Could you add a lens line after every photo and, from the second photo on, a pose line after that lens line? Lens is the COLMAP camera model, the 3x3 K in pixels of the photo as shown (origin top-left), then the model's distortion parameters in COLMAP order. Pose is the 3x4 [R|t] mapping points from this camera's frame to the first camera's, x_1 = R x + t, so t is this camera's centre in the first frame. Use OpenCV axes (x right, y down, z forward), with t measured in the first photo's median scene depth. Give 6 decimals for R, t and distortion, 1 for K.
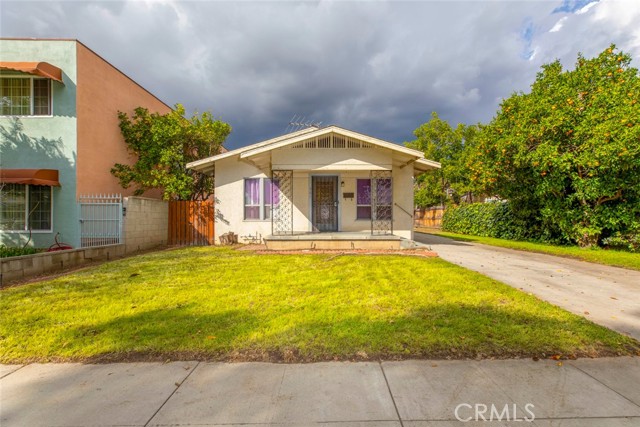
lens RADIAL K [[291.8, 0, 325.2], [0, 291.8, 218.6], [0, 0, 1]] dist [0.004308, 0.000416]
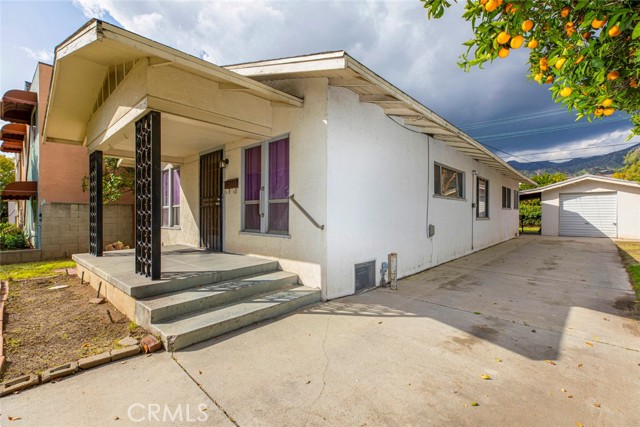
lens RADIAL K [[291.8, 0, 315.2], [0, 291.8, 217.3], [0, 0, 1]] dist [0.004308, 0.000416]
pose [[0.731943, 0.001237, -0.681365, 0.543106], [0.002398, 0.999987, 0.004392, -0.022101], [0.681362, -0.004848, 0.731931, 0.721175]]
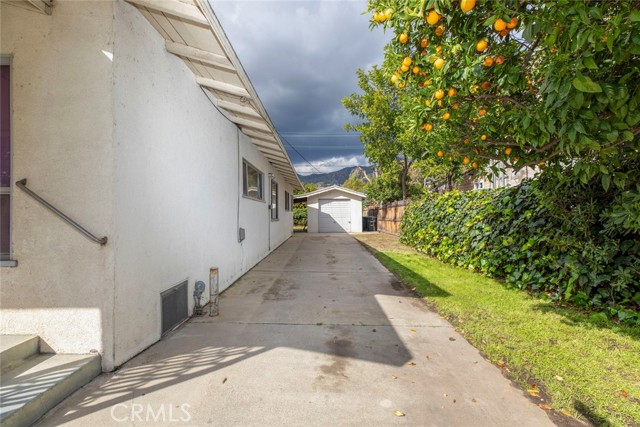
lens RADIAL K [[291.8, 0, 327.9], [0, 291.8, 215.6], [0, 0, 1]] dist [0.004308, 0.000416]
pose [[0.999599, -0.010061, 0.026454, 0.451058], [0.010093, 0.999948, -0.001062, -0.023933], [-0.026442, 0.001329, 0.999649, 0.786316]]
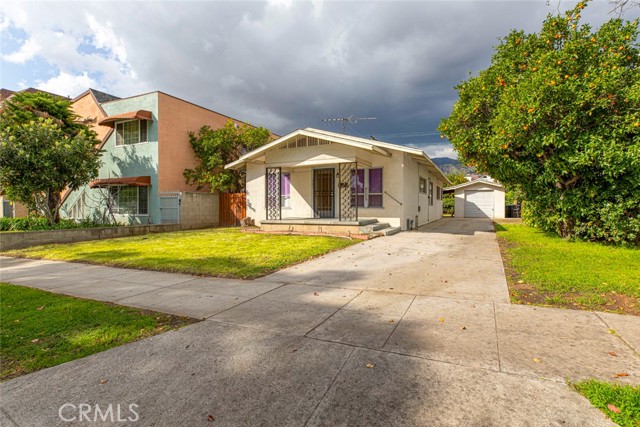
lens RADIAL K [[325.8, 0, 316.2], [0, 325.8, 212.5], [0, 0, 1]] dist [0.004492, 0.000805]
pose [[0.895754, 0.003469, -0.444537, 0.534309], [0.001707, 0.999935, 0.011243, 0.009347], [0.444547, -0.010830, 0.895690, -0.141298]]
